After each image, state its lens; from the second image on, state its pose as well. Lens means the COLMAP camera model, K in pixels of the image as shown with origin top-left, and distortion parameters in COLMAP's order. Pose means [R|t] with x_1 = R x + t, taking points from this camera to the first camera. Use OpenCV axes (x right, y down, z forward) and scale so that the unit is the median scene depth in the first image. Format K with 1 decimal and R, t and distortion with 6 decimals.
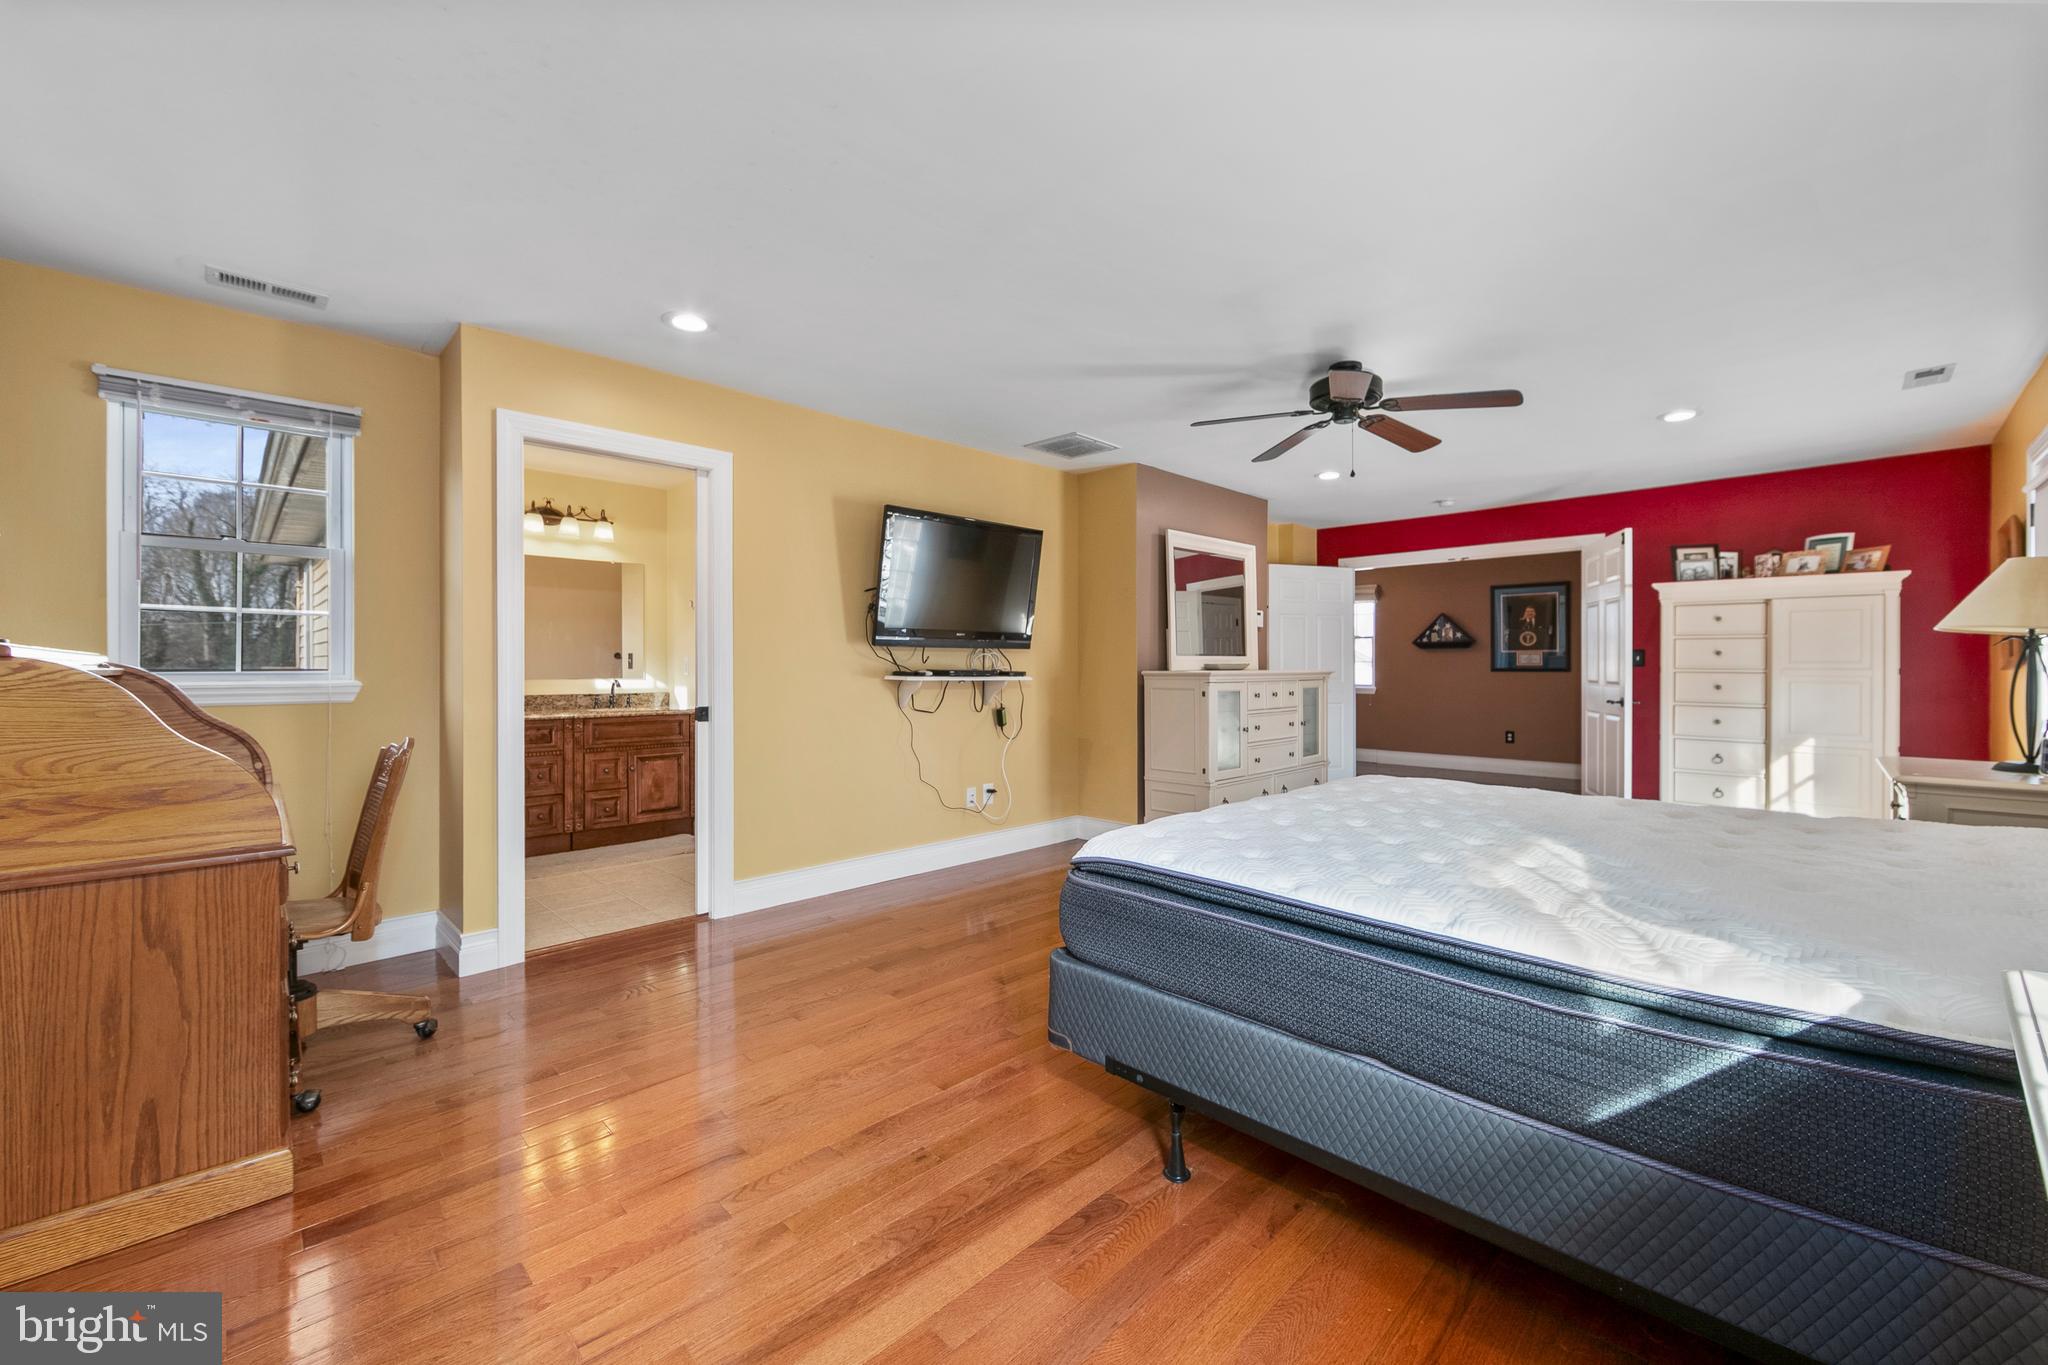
lens RADIAL K [[820.7, 0, 1029.7], [0, 820.7, 669.8], [0, 0, 1]] dist [-0.004050, 0.000272]
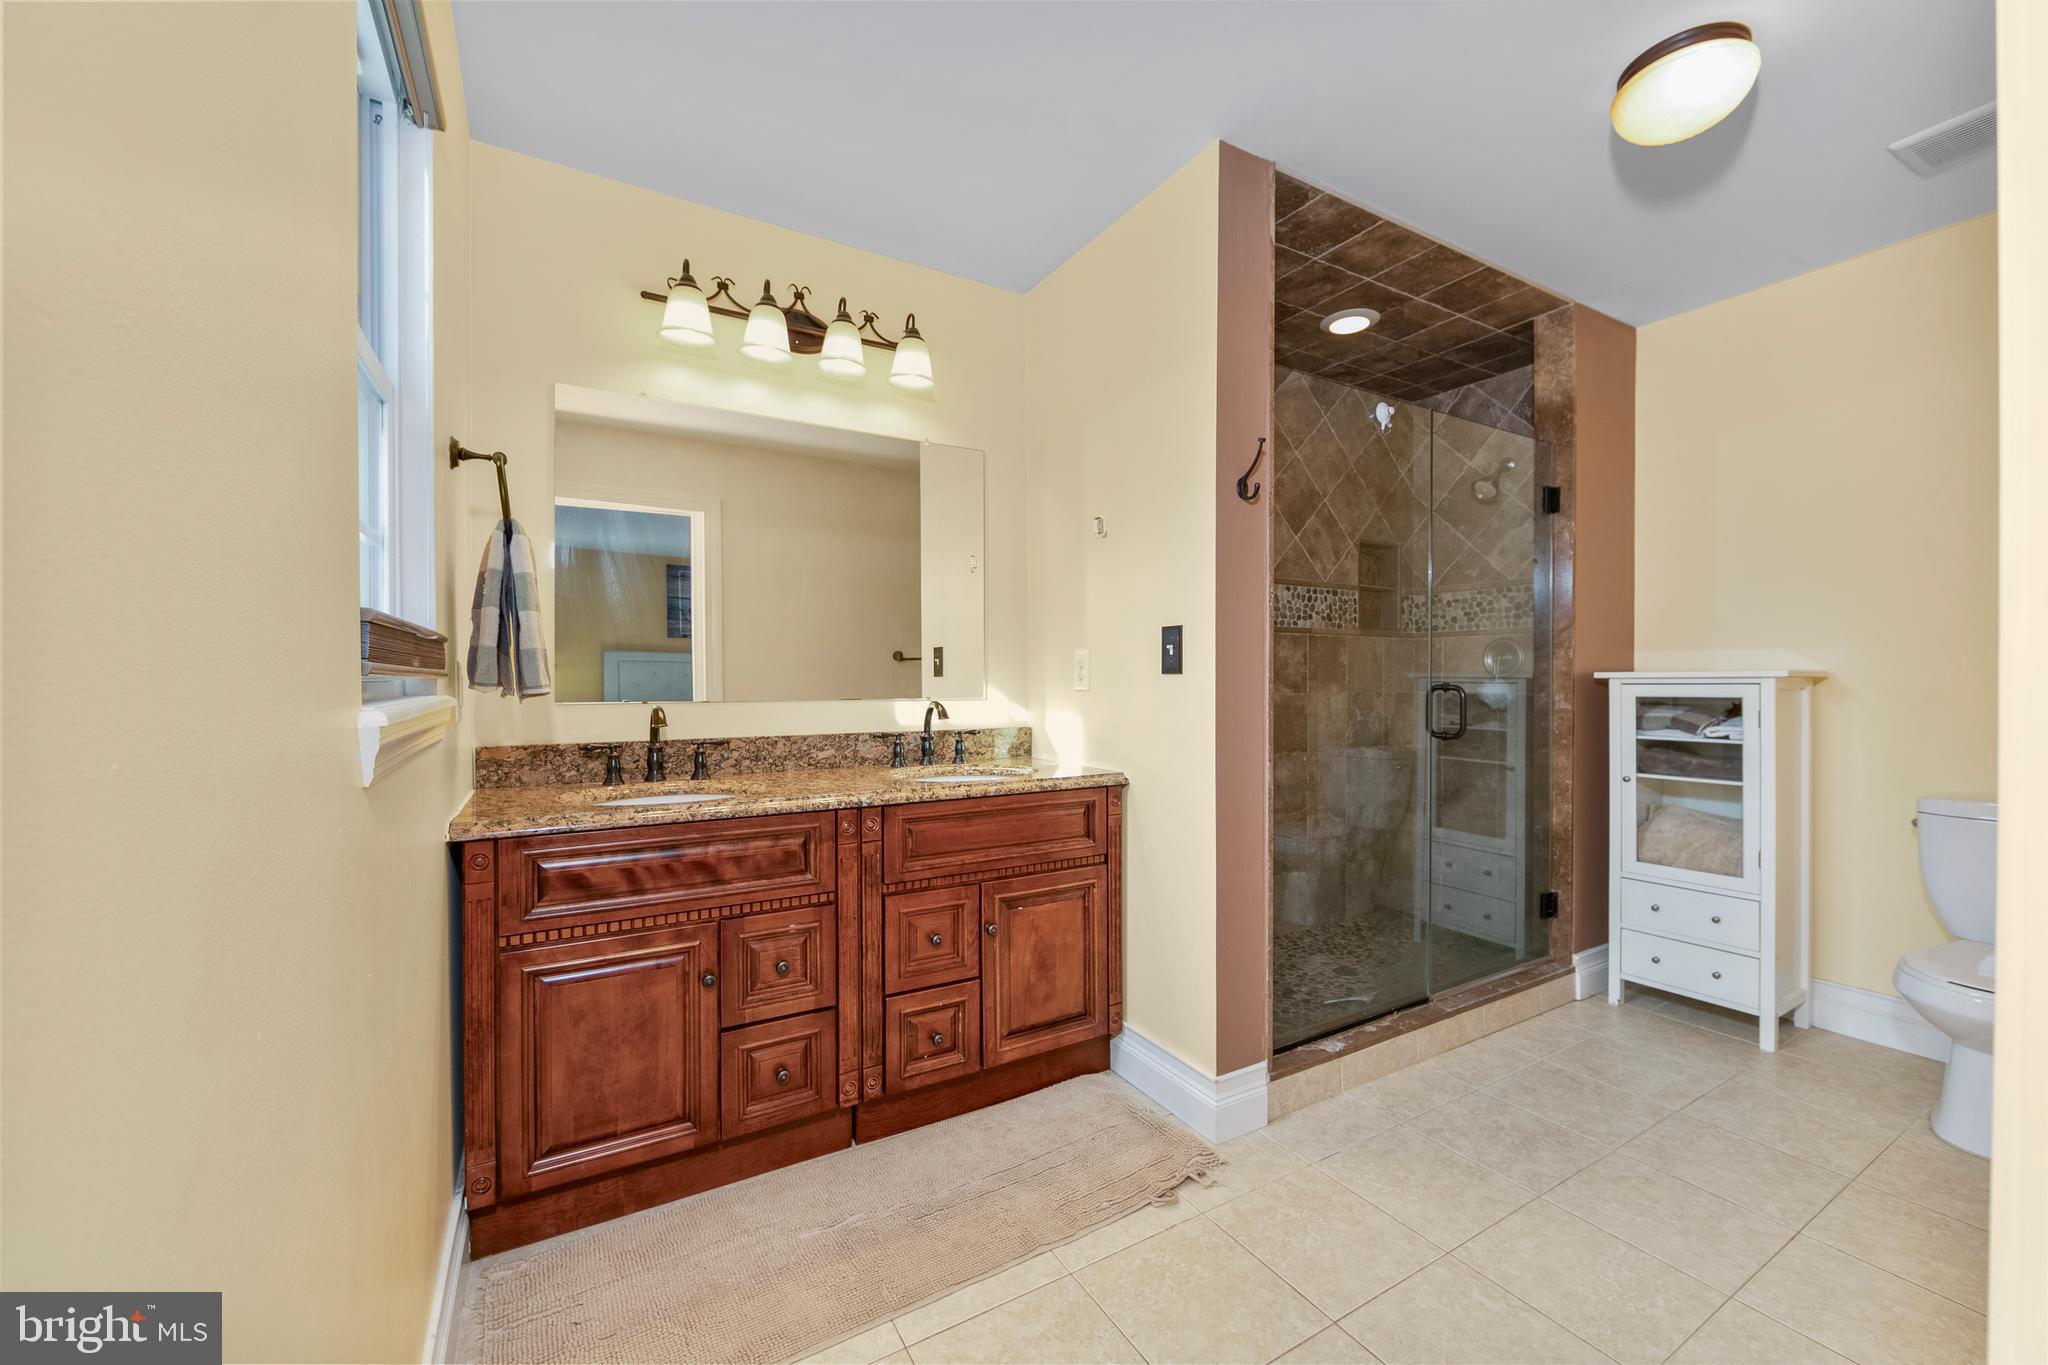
lens RADIAL K [[820.7, 0, 1026.5], [0, 820.7, 684.1], [0, 0, 1]] dist [-0.004050, 0.000272]
pose [[0.964174, -0.000370, -0.265271, -0.353790], [0.002656, 0.999962, 0.008257, -0.000978], [0.265258, -0.008666, 0.964138, 0.607659]]
